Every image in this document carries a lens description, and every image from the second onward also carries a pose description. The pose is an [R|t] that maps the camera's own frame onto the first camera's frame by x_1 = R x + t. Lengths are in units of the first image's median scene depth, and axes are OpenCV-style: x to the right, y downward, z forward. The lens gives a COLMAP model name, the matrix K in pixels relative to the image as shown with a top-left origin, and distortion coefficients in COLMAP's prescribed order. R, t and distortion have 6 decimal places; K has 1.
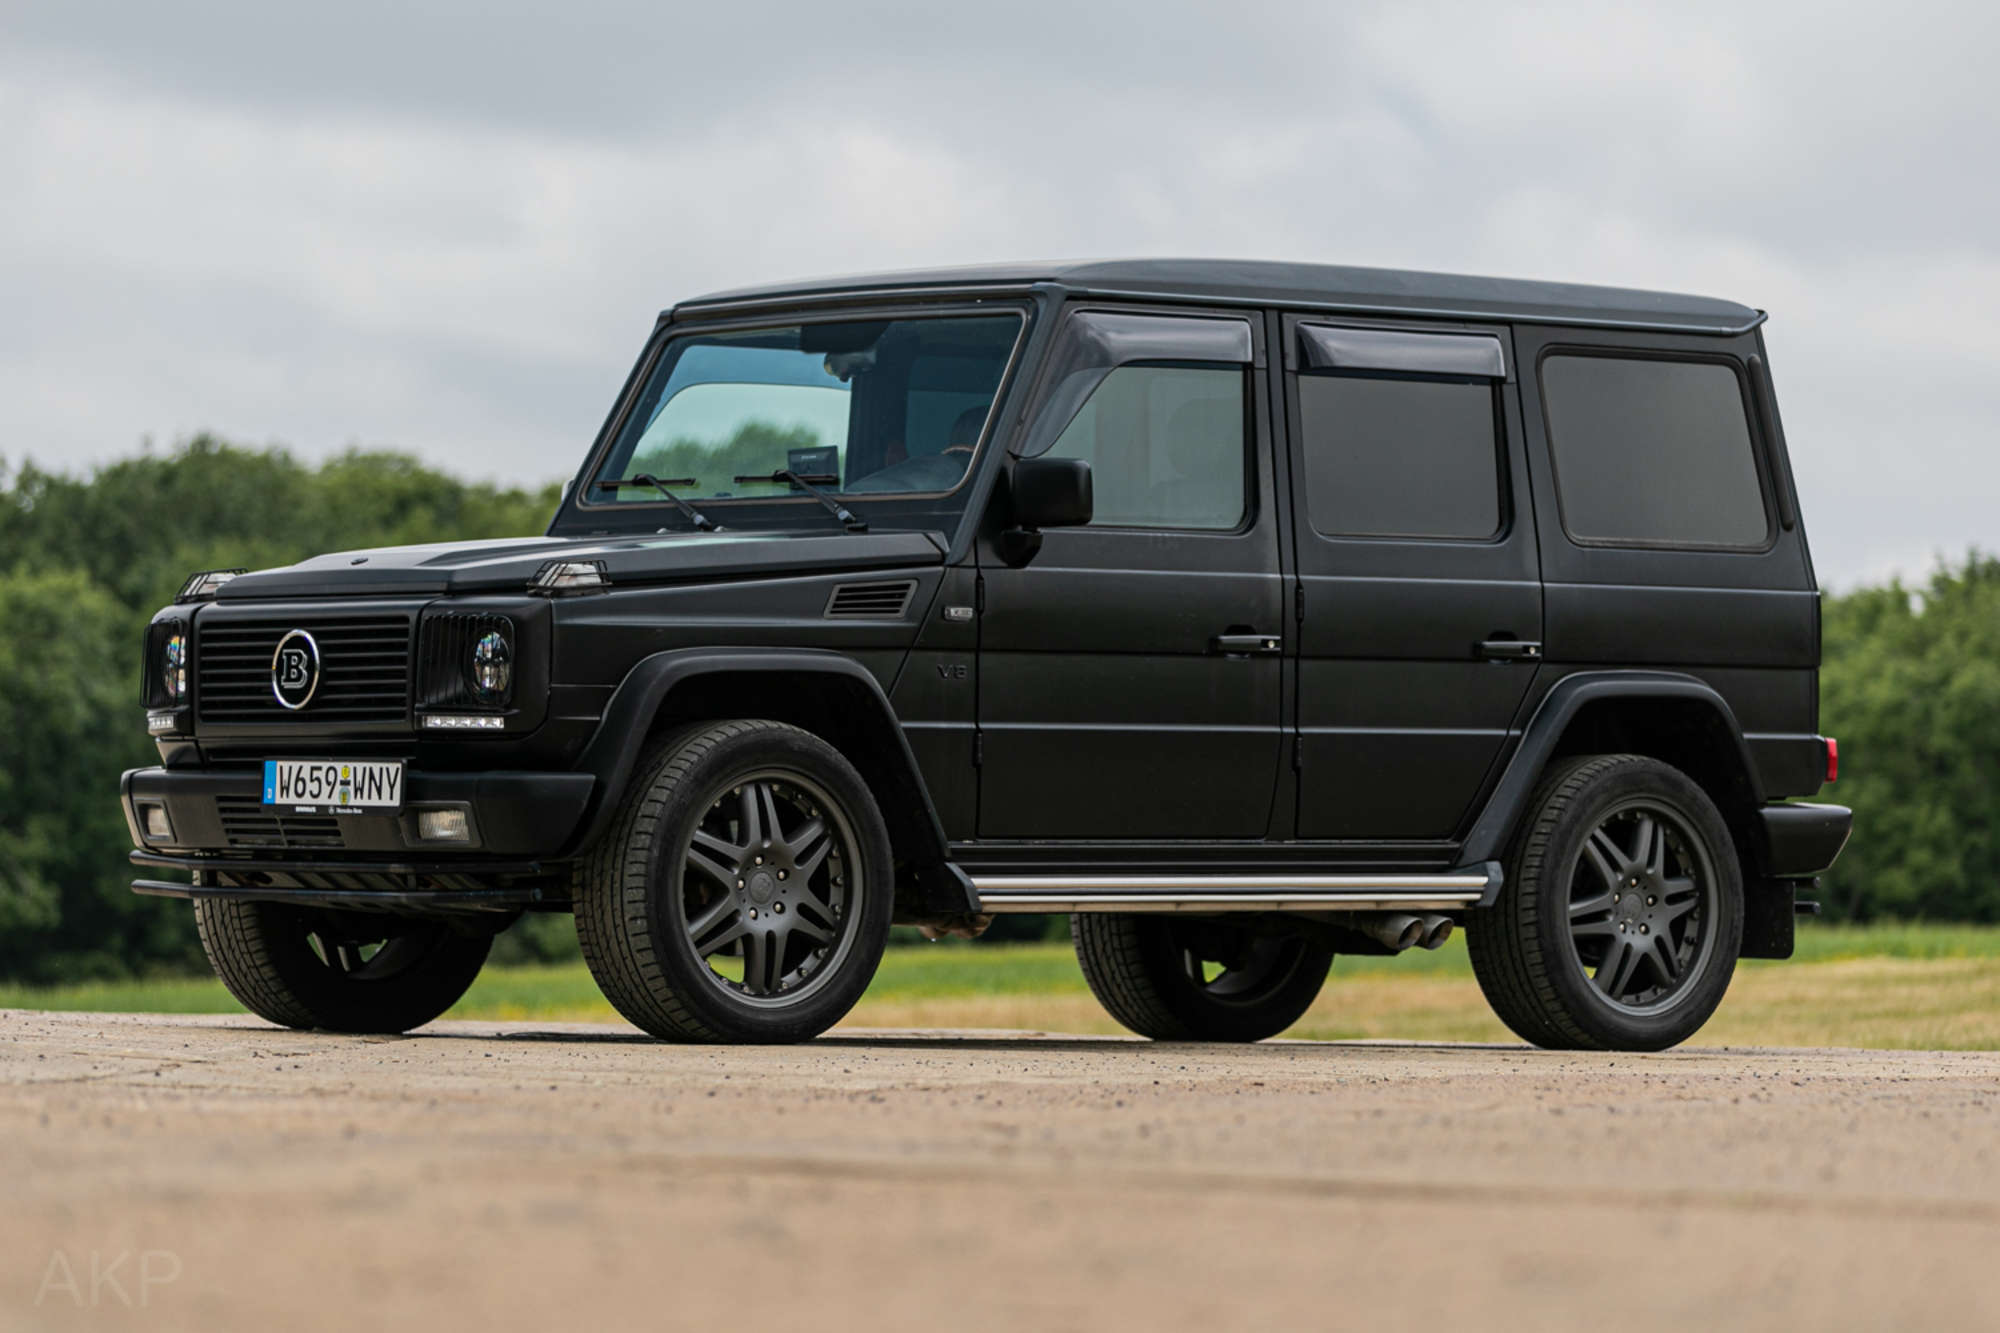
lens RADIAL K [[7266.2, 0, 1000.0], [0, 7266.2, 666.5], [0, 0, 1]] dist [0.082074, -0.250915]
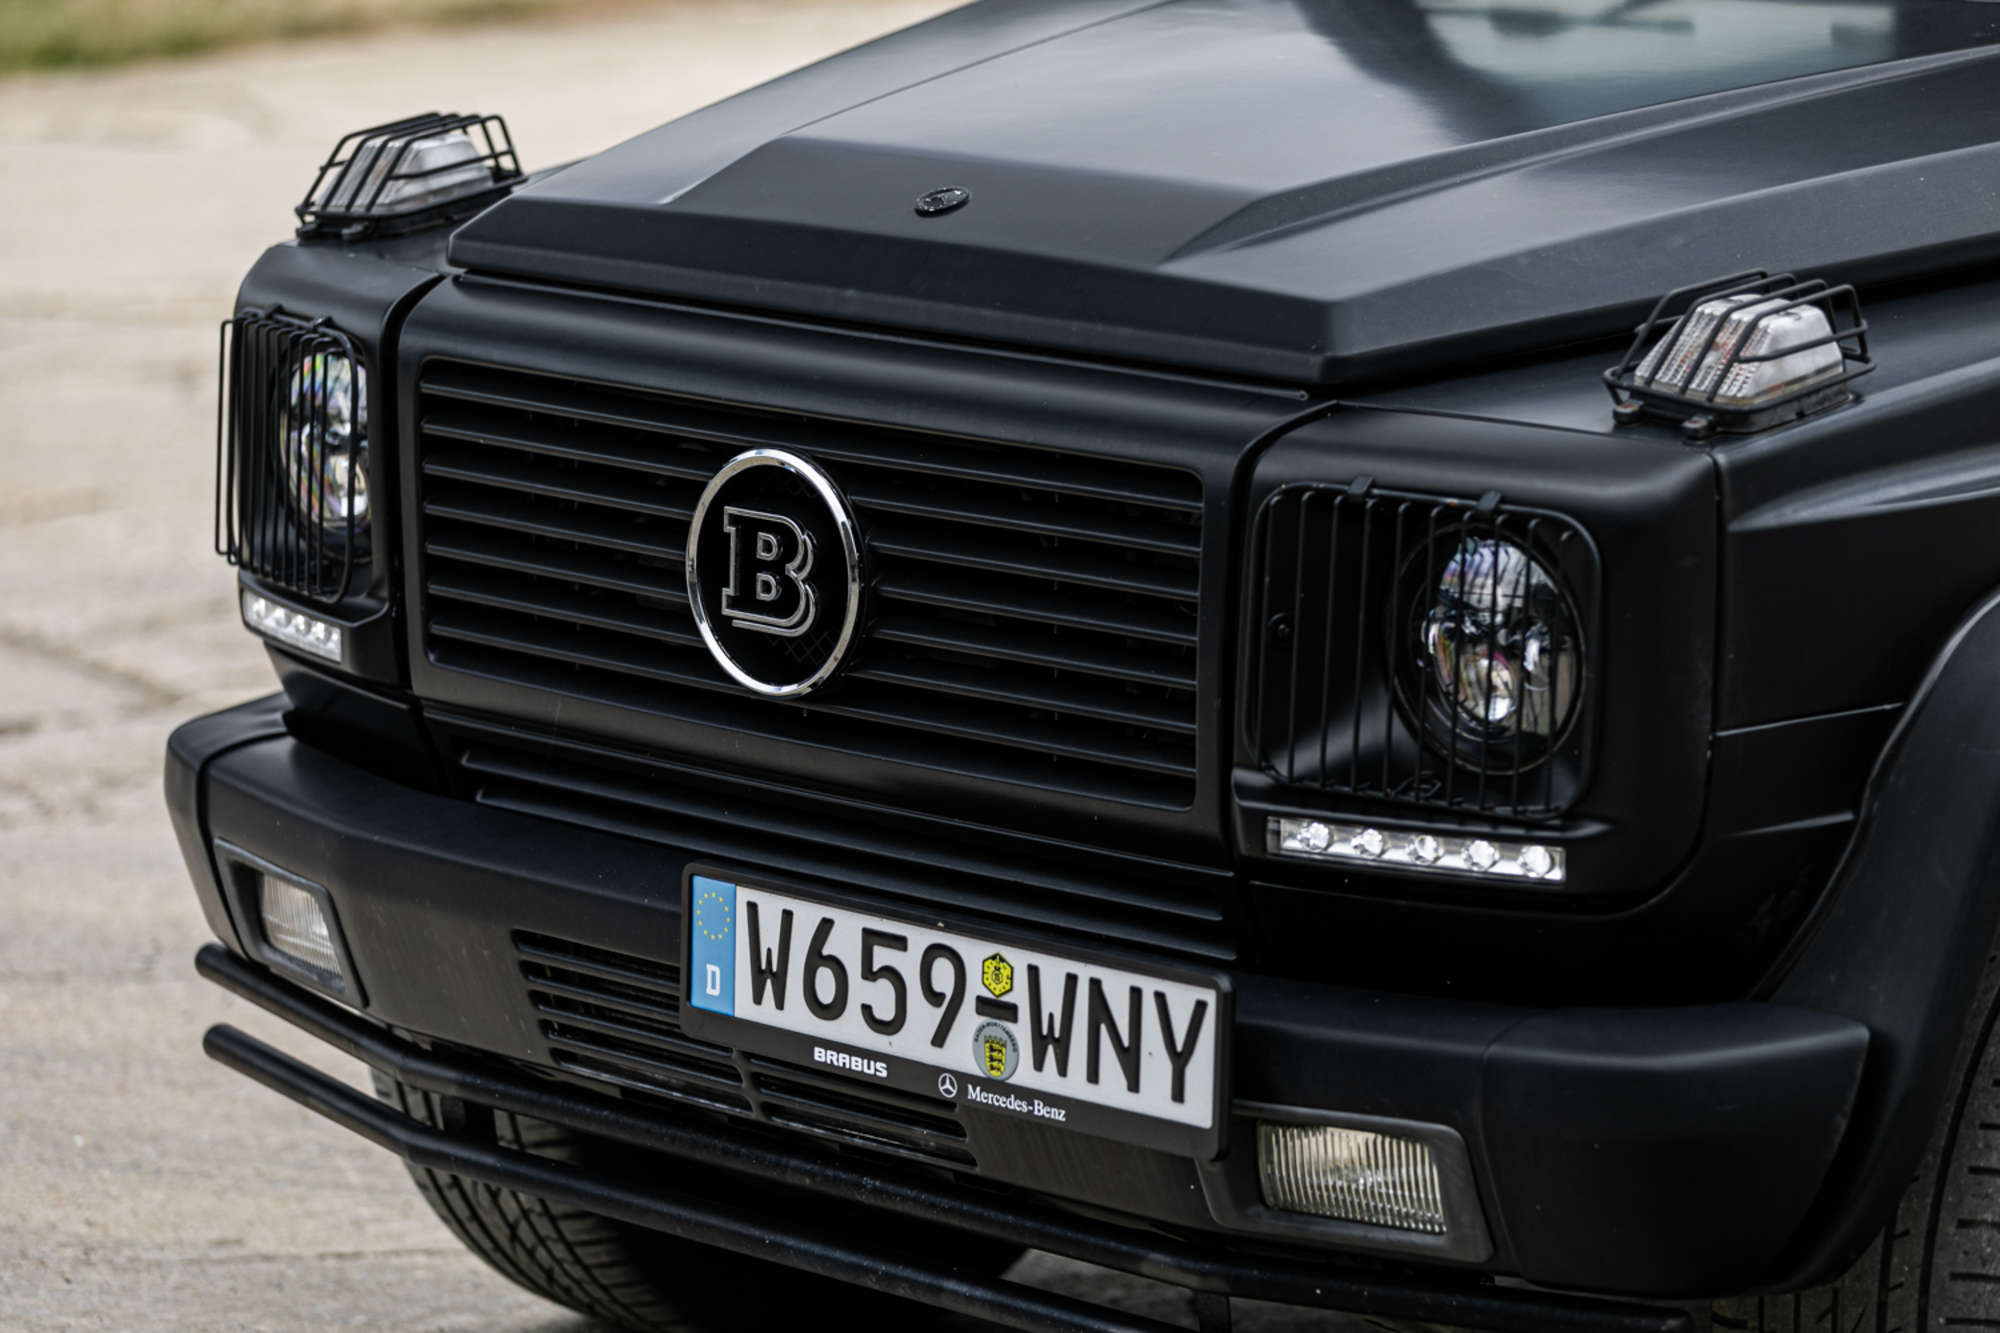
lens RADIAL K [[7266.2, 0, 1000.0], [0, 7266.2, 666.5], [0, 0, 1]] dist [0.082074, -0.250915]
pose [[0.997017, -0.029089, 0.071486, -0.110857], [0.013186, 0.976835, 0.213589, -0.063769], [-0.076043, -0.212009, 0.974305, 0.697536]]
